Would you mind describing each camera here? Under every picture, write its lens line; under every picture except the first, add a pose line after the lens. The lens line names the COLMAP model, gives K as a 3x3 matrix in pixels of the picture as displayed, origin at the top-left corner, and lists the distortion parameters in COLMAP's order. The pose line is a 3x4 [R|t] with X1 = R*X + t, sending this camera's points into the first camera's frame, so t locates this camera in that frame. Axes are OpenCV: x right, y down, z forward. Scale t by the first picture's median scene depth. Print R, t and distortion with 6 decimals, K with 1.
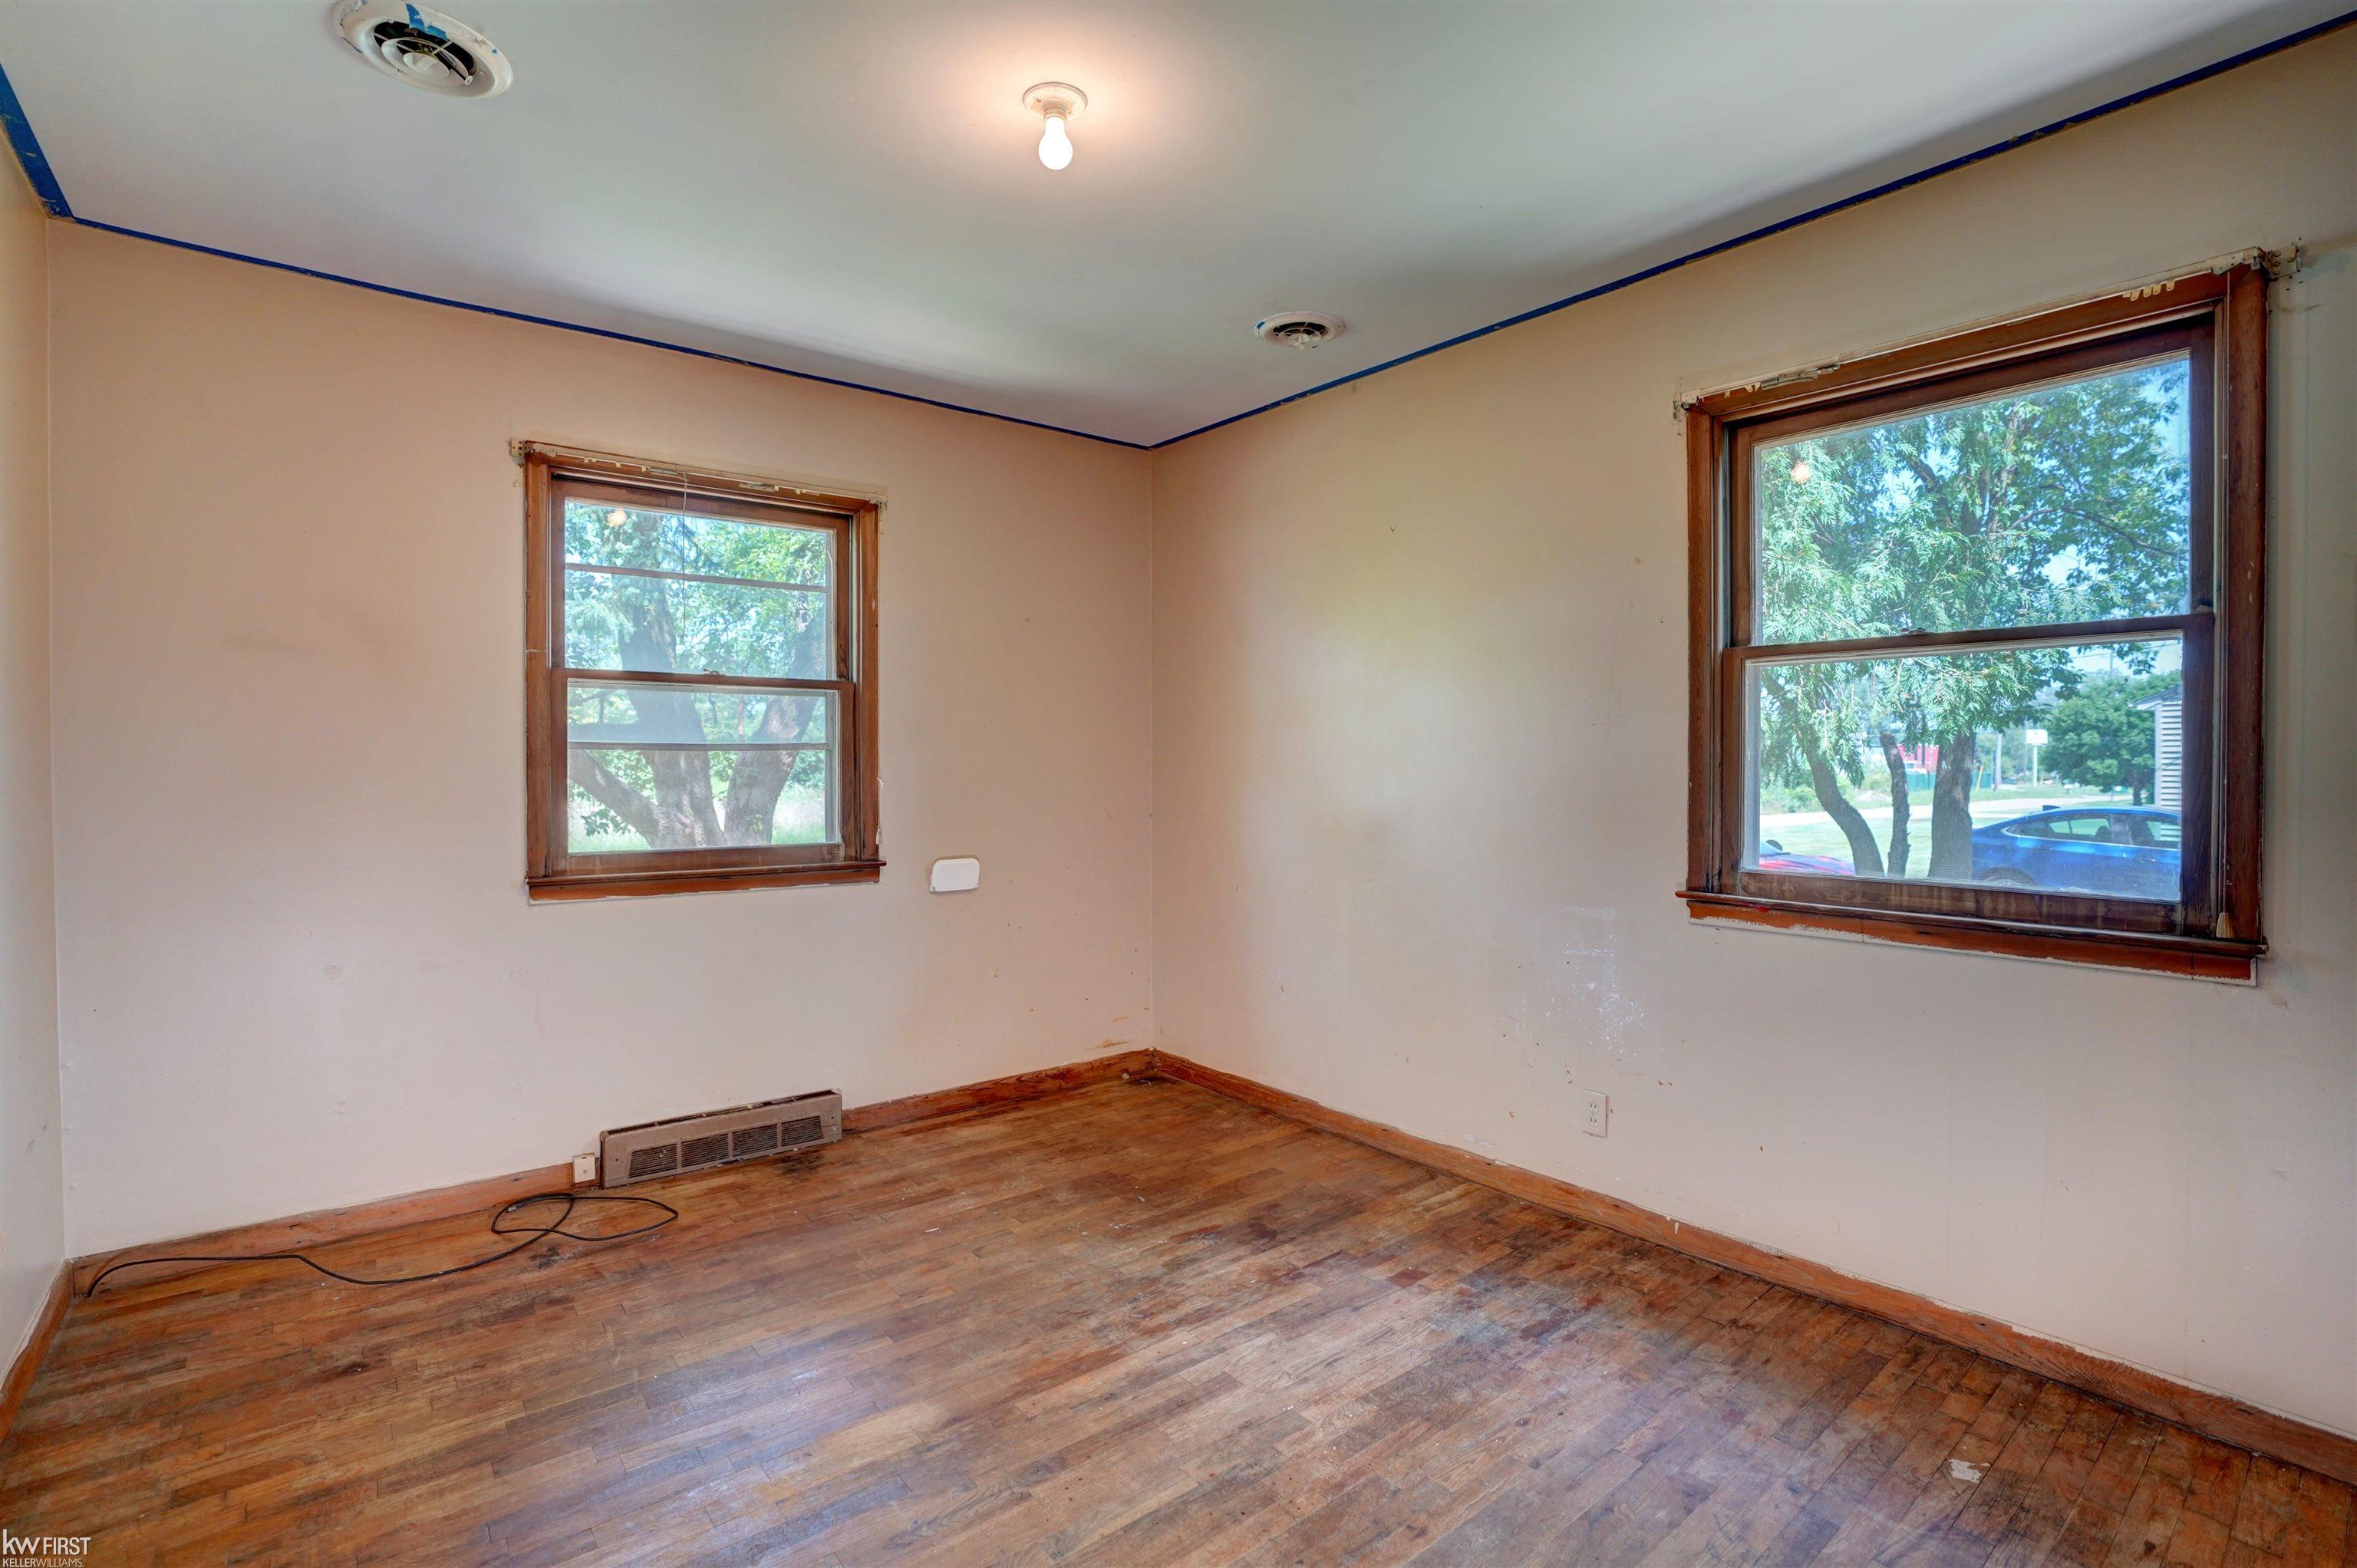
lens RADIAL K [[1099.4, 0, 1186.2], [0, 1099.4, 778.6], [0, 0, 1]] dist [-0.065999, 0.023925]
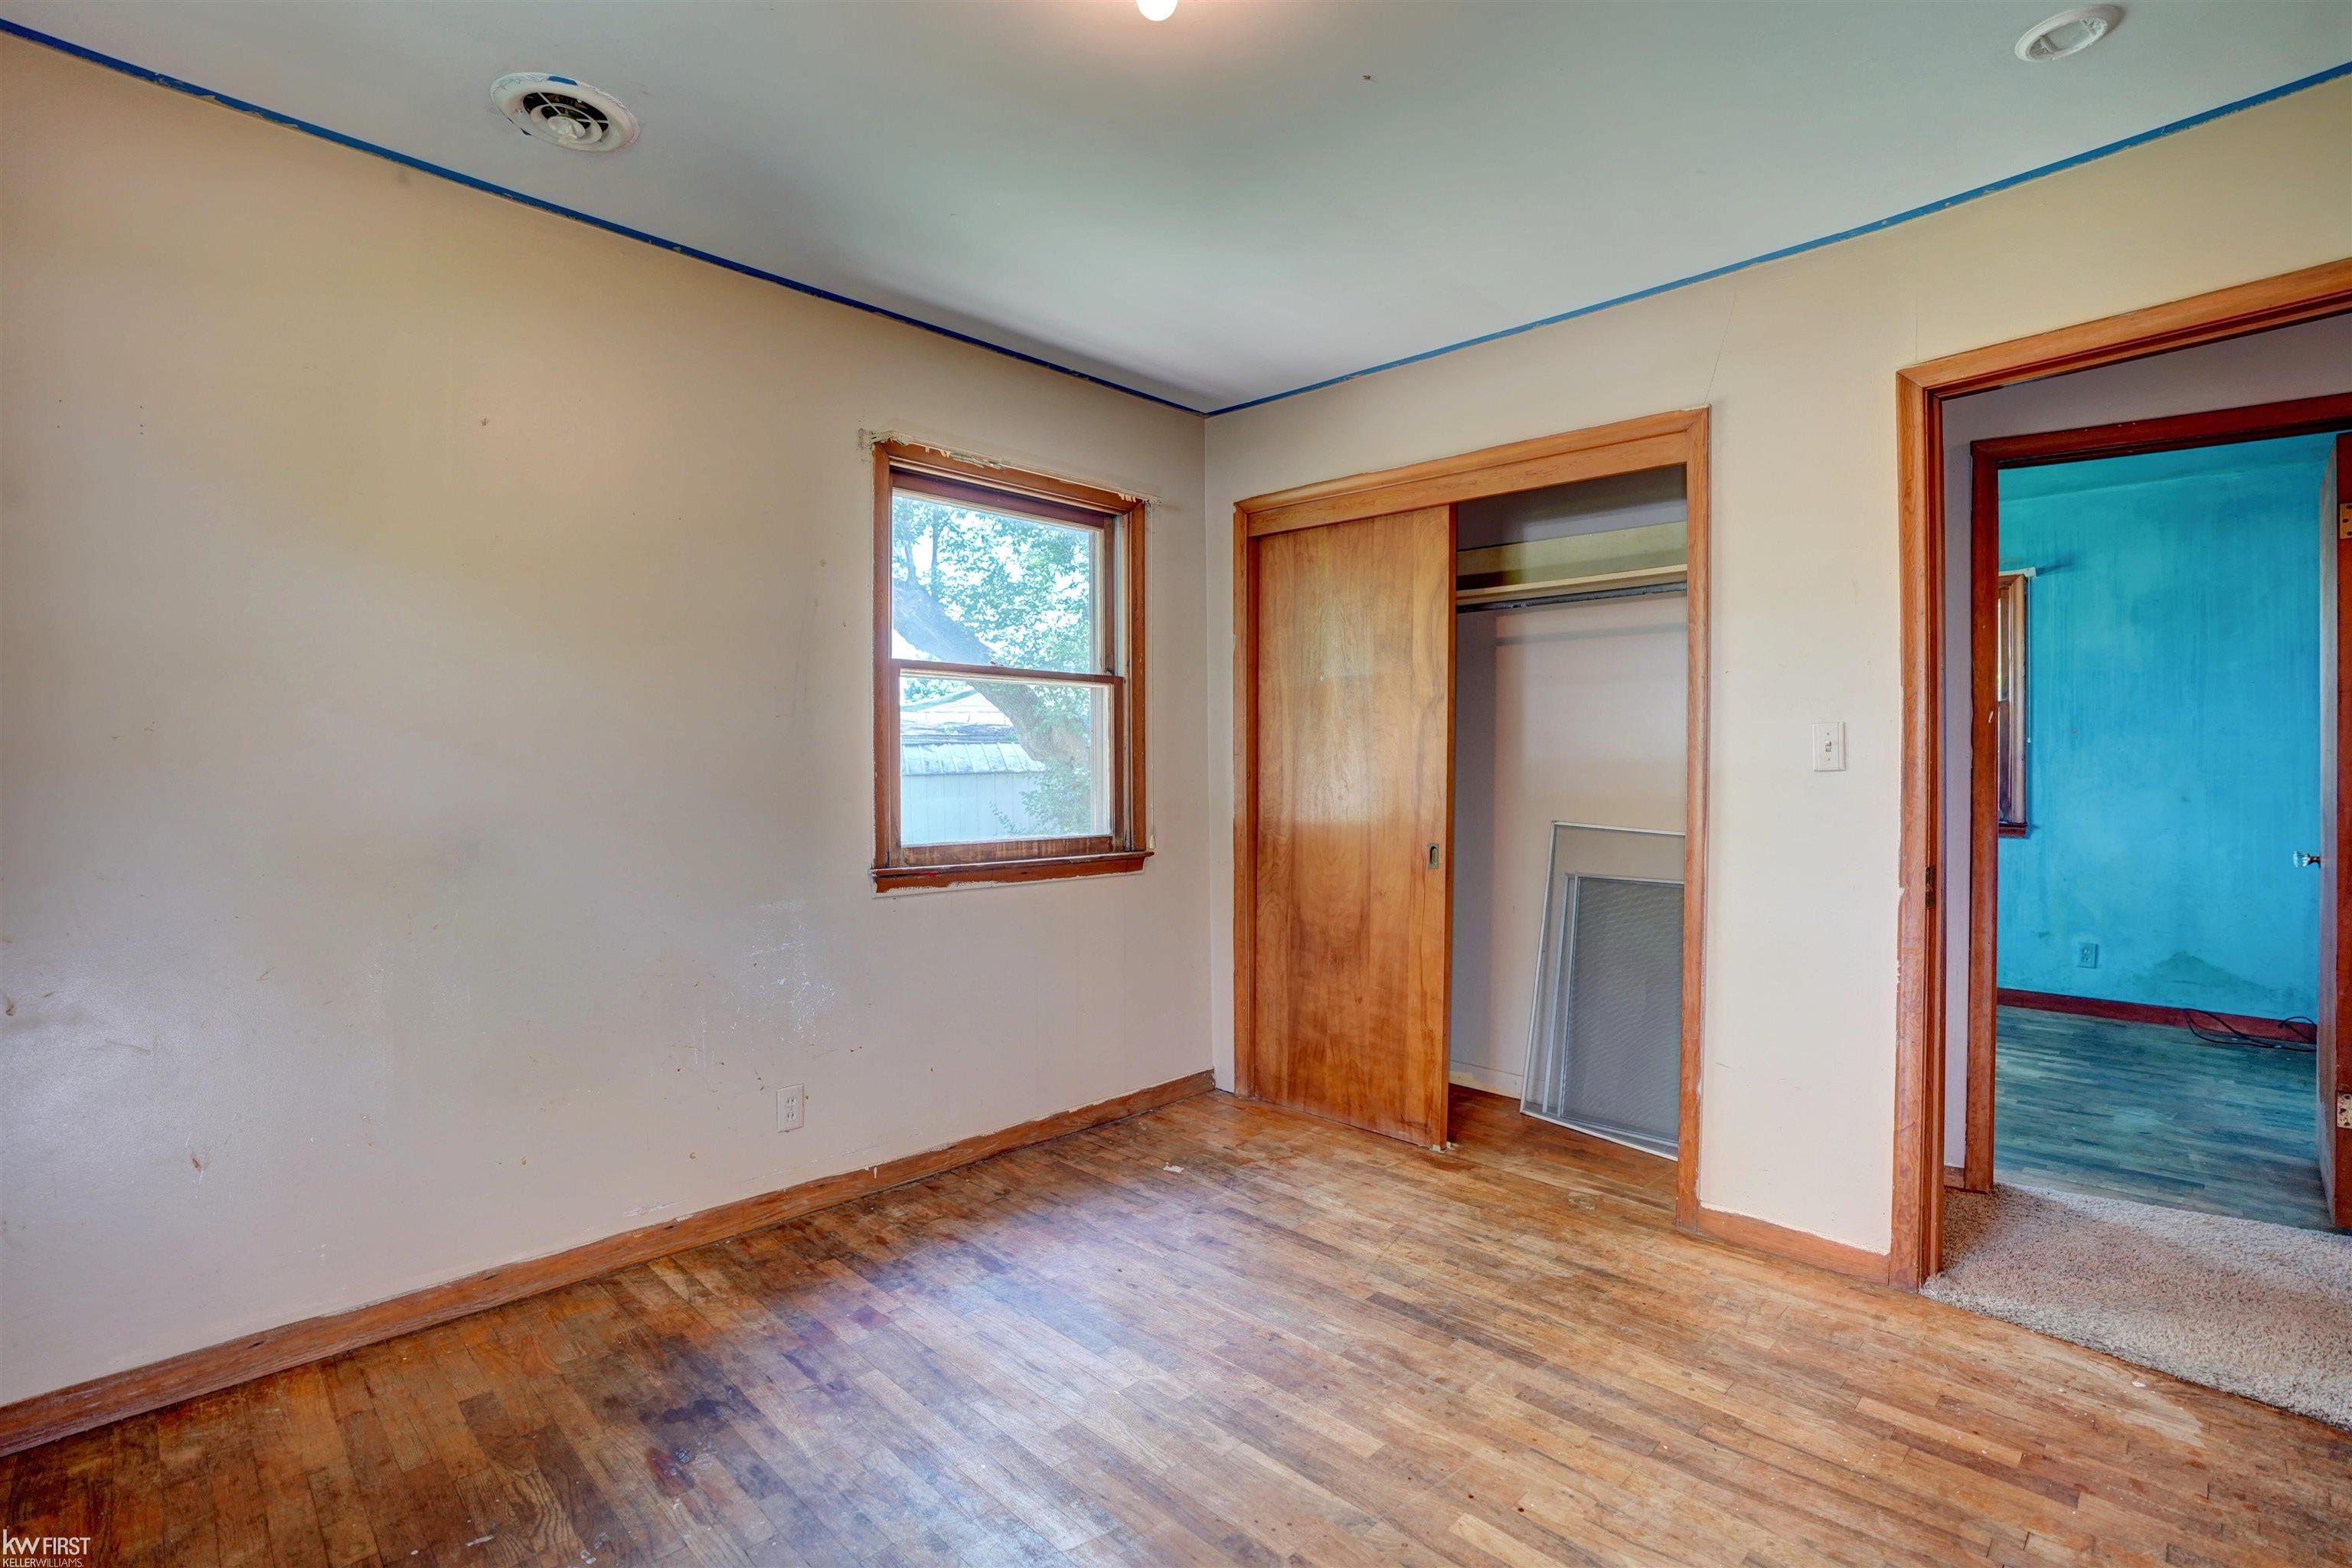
lens RADIAL K [[1097.1, 0, 1183.7], [0, 1097.1, 778.6], [0, 0, 1]] dist [-0.065999, 0.023925]
pose [[-0.119323, -0.005590, 0.992840, -0.706269], [0.016753, 0.999830, 0.007643, 0.006218], [-0.992714, 0.017545, -0.119209, 0.822125]]
